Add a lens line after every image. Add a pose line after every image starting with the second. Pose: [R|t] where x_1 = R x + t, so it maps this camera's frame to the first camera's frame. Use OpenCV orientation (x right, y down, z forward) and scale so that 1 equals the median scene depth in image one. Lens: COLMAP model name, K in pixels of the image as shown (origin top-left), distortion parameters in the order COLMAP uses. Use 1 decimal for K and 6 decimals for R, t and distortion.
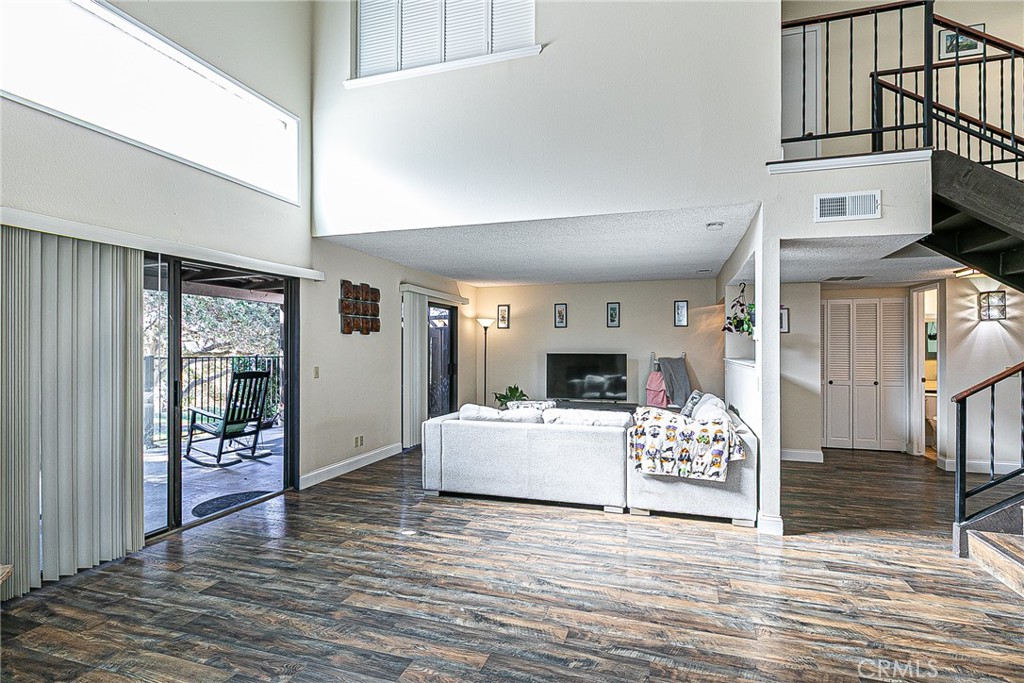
lens RADIAL K [[506.3, 0, 510.5], [0, 506.3, 348.8], [0, 0, 1]] dist [0.000170, -0.001380]
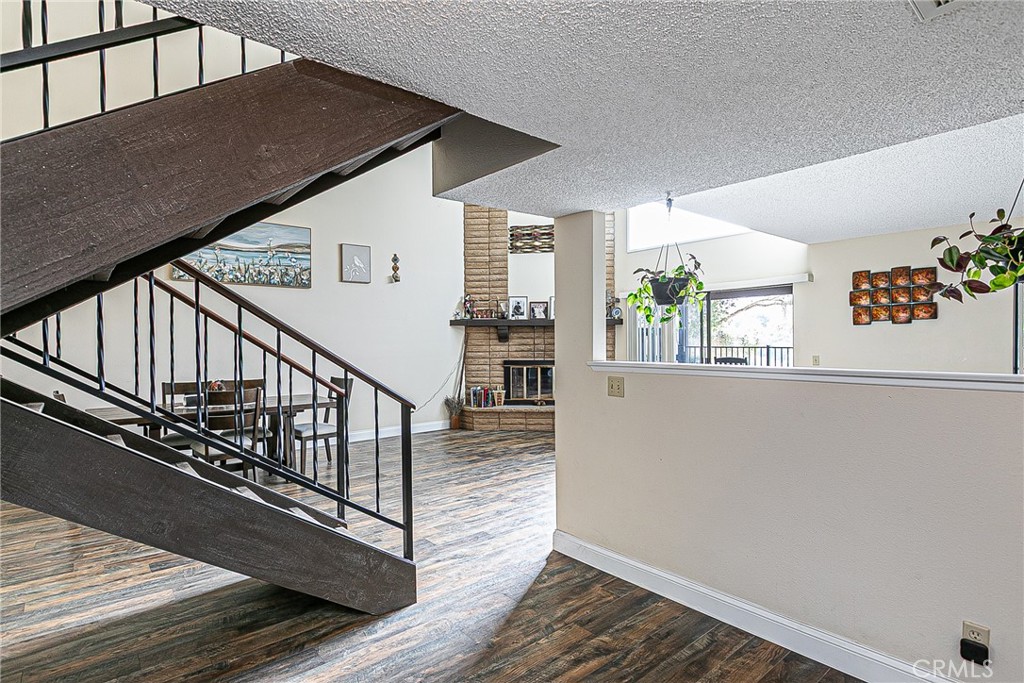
lens RADIAL K [[521.1, 0, 507.2], [0, 521.1, 341.4], [0, 0, 1]] dist [-0.006425, 0.002281]
pose [[-0.531440, 0.004141, -0.847086, 1.355051], [0.005345, 0.999985, 0.001535, -0.002693], [0.847079, -0.003712, -0.531454, 1.415900]]
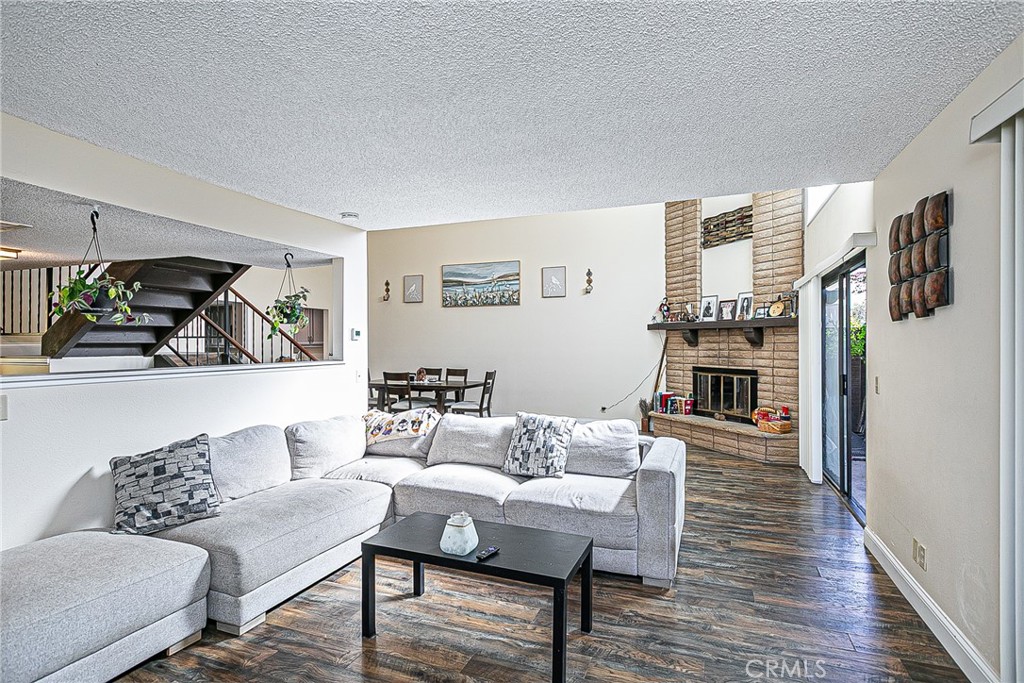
lens RADIAL K [[521.1, 0, 510.0], [0, 521.1, 338.1], [0, 0, 1]] dist [-0.006425, 0.002281]
pose [[-0.998255, 0.000180, 0.059053, 0.061683], [-0.000396, 0.999952, -0.009744, -0.009853], [-0.059052, -0.009751, -0.998207, 2.328755]]
